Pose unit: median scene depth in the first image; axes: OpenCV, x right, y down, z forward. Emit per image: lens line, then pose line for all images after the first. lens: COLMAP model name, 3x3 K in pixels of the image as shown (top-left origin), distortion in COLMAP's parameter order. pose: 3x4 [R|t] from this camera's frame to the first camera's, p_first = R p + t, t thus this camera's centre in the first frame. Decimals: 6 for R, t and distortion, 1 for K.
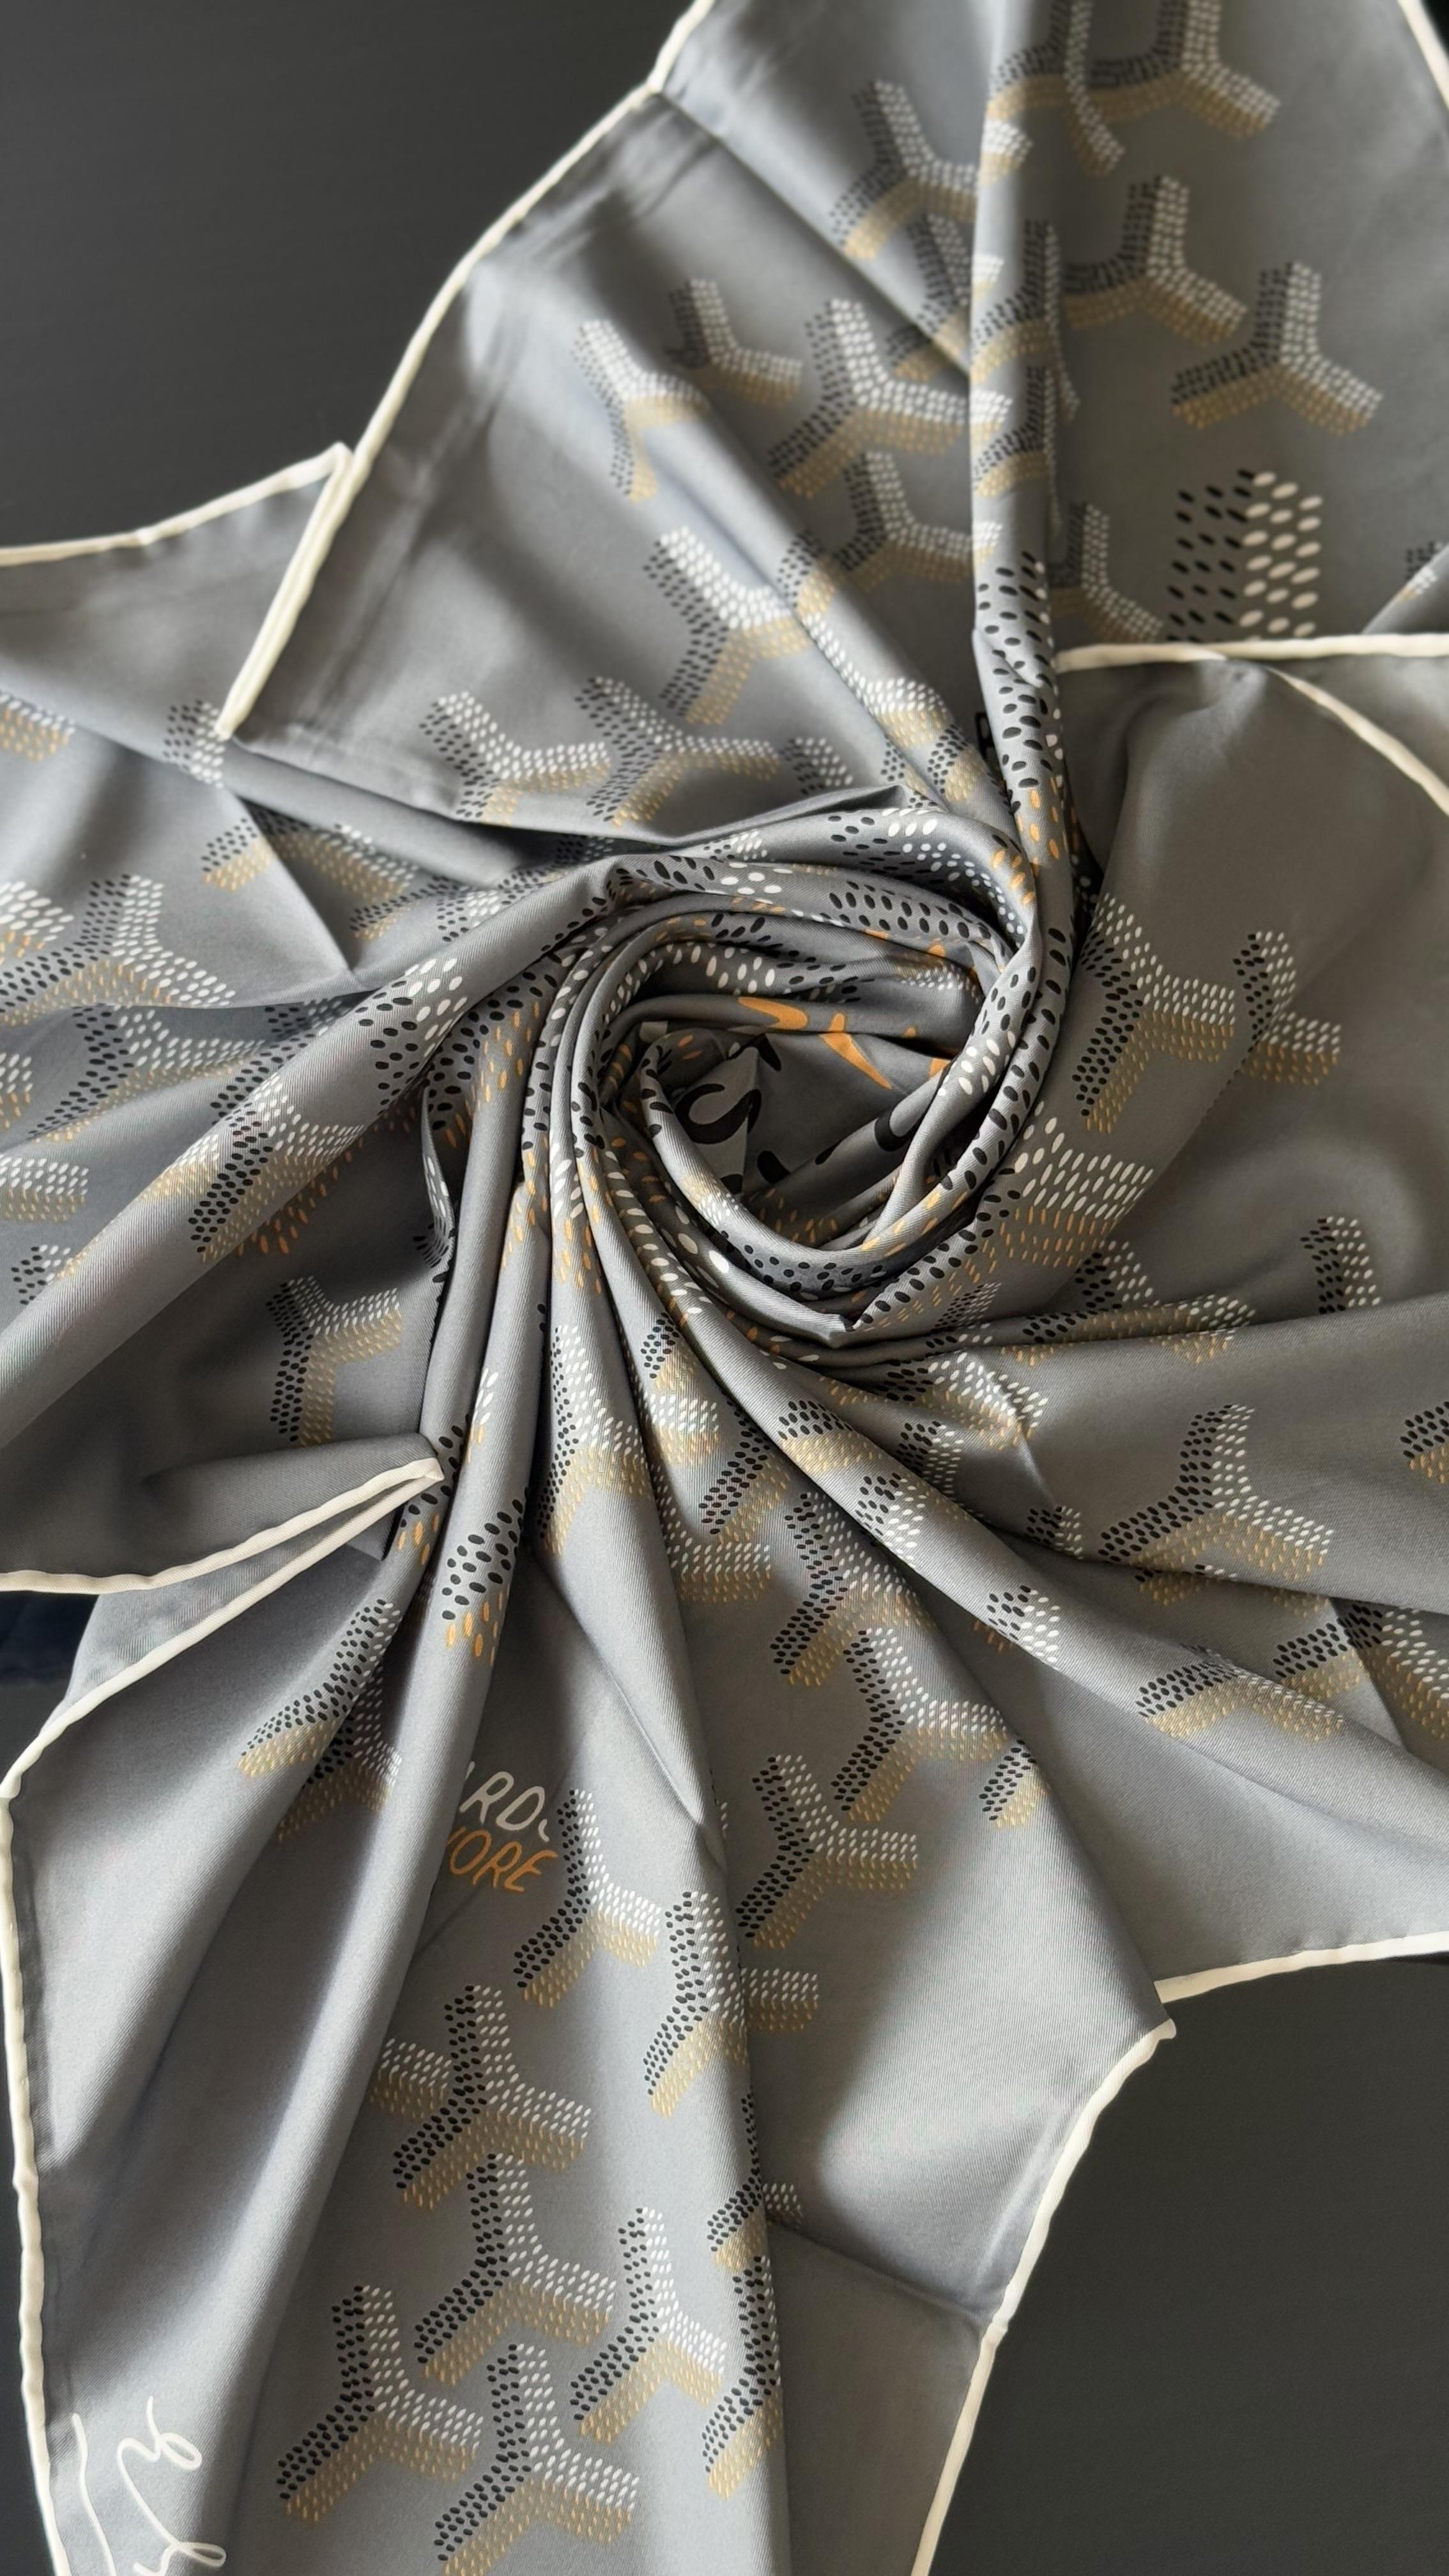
lens RADIAL K [[3571.1, 0, 726.3], [0, 3571.1, 1275.7], [0, 0, 1]] dist [0.119041, -0.018991]
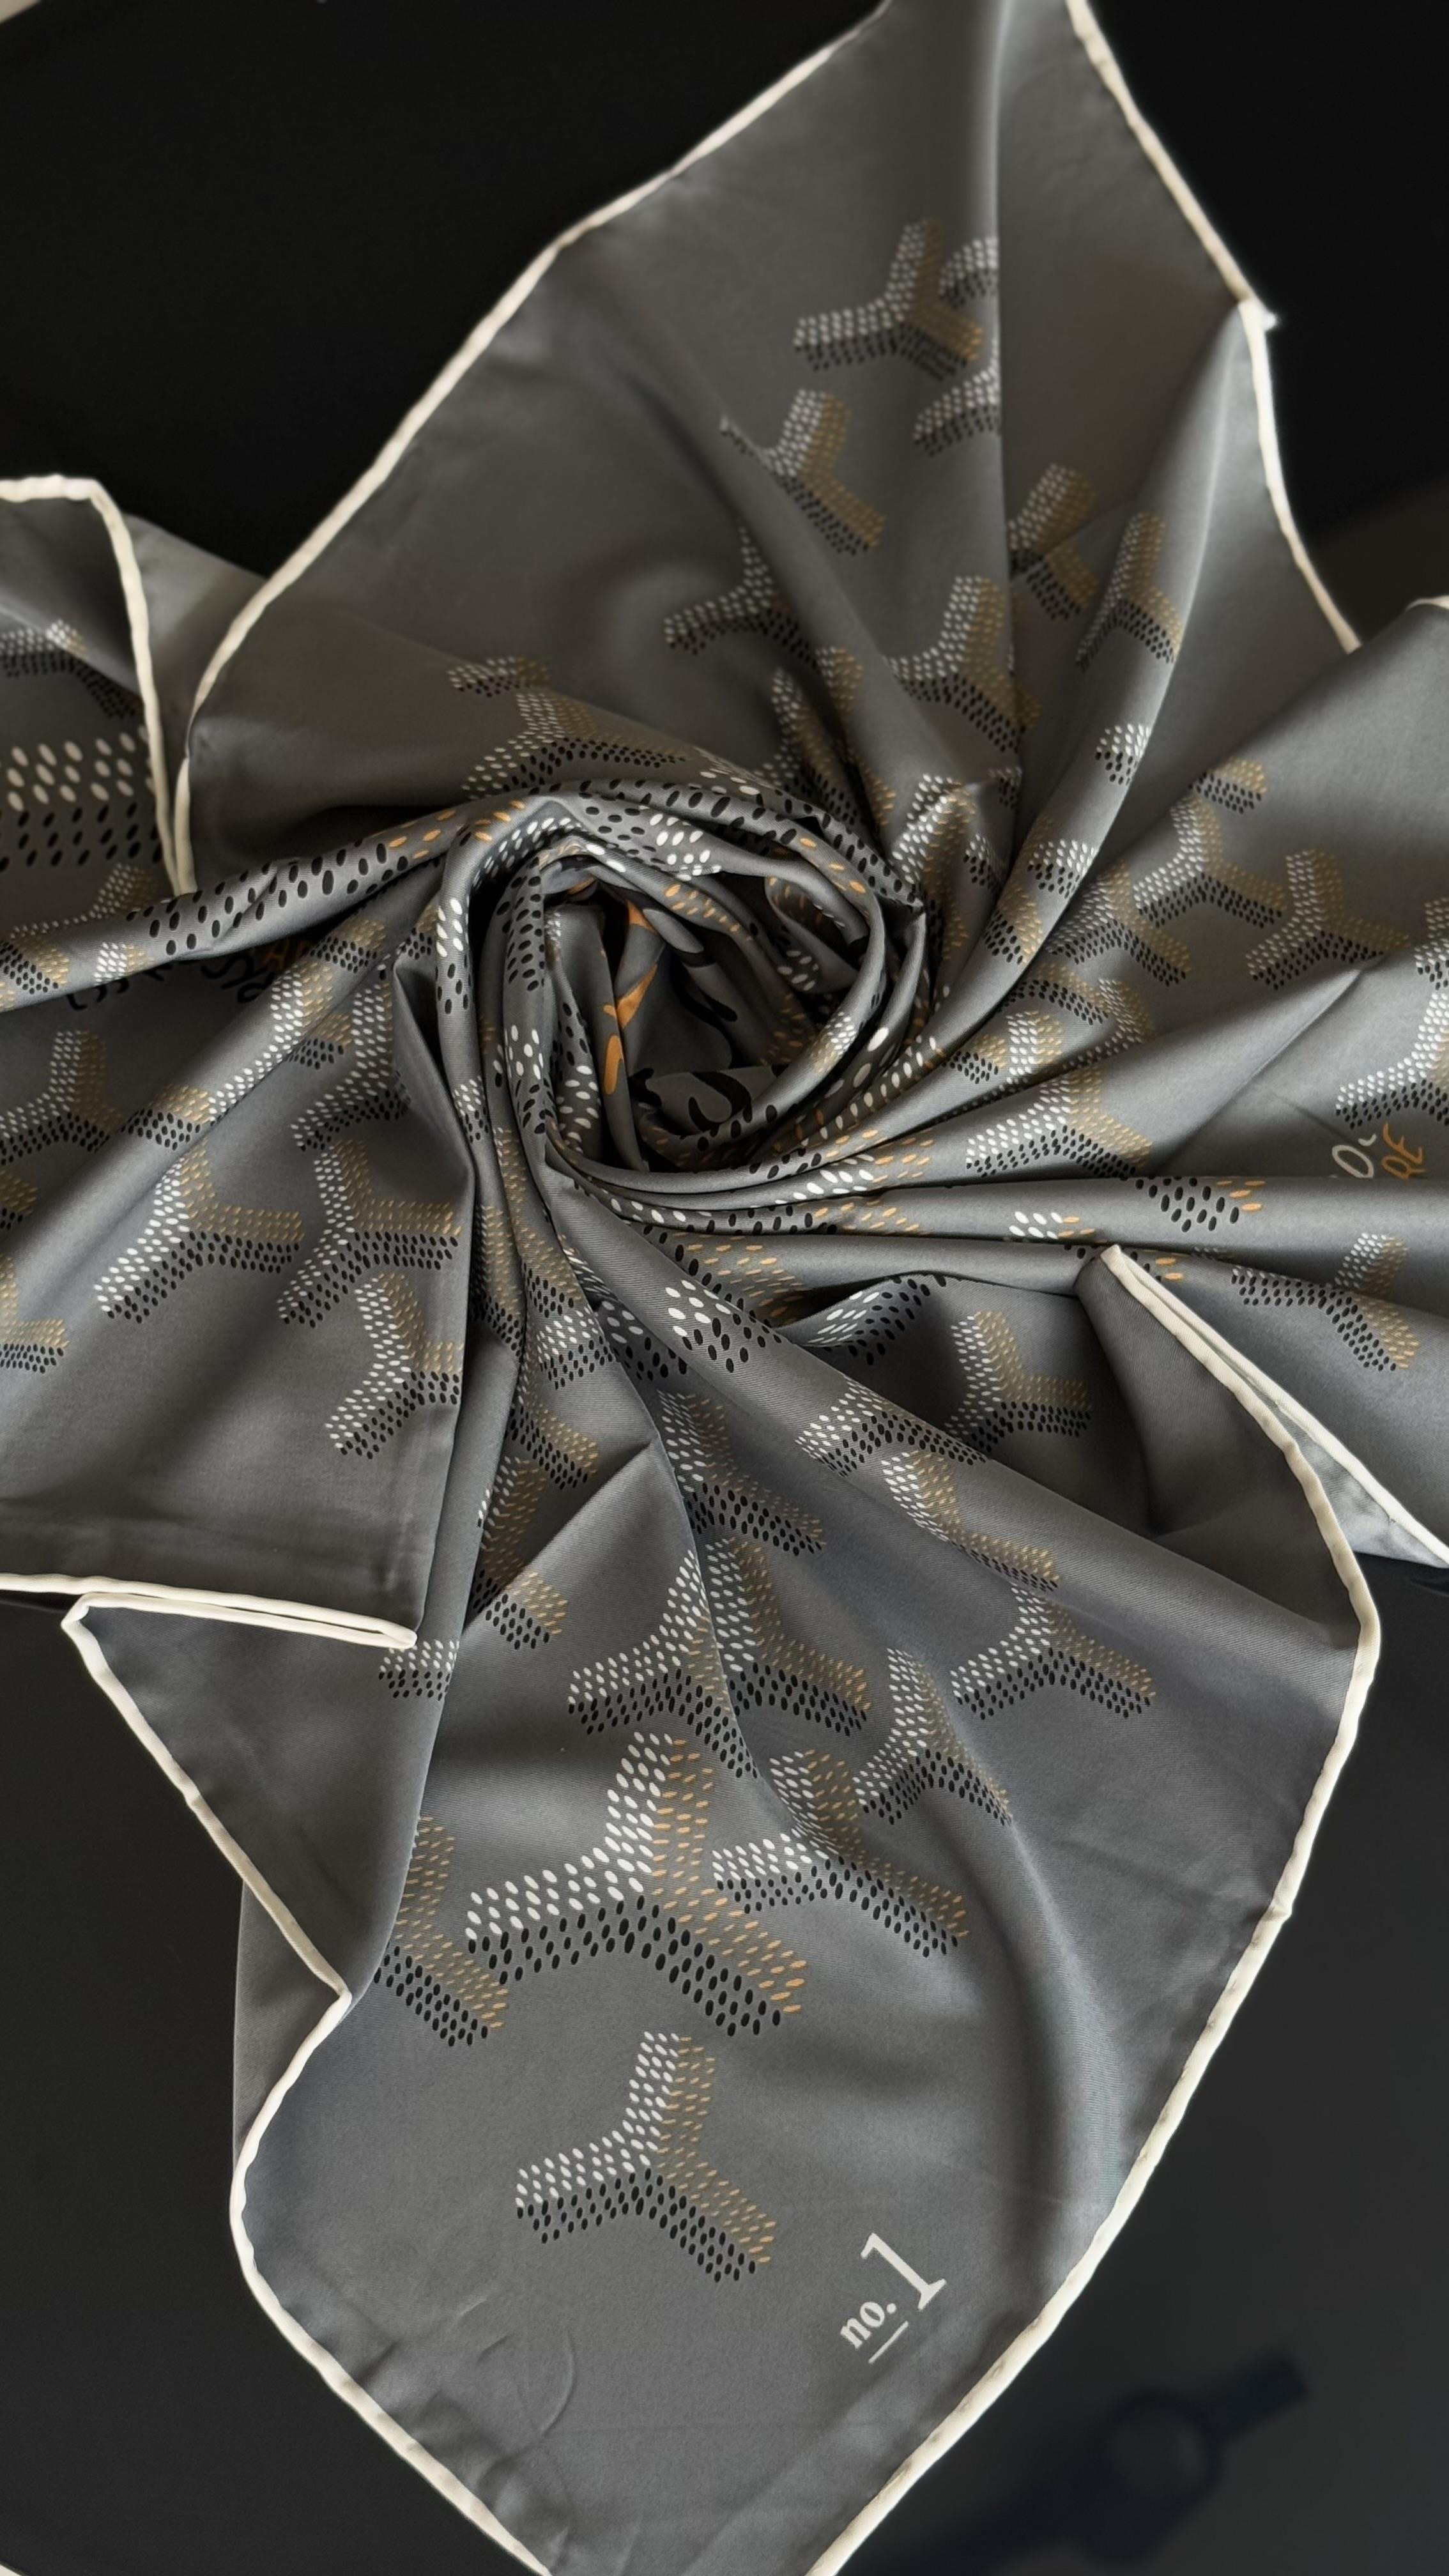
lens RADIAL K [[3571.1, 0, 726.3], [0, 3571.1, 1275.7], [0, 0, 1]] dist [0.119041, -0.018991]
pose [[-0.208478, -0.923166, 0.322958, -0.418871], [0.934885, -0.091110, 0.343059, -0.435925], [-0.287275, 0.373449, 0.882048, 0.057667]]
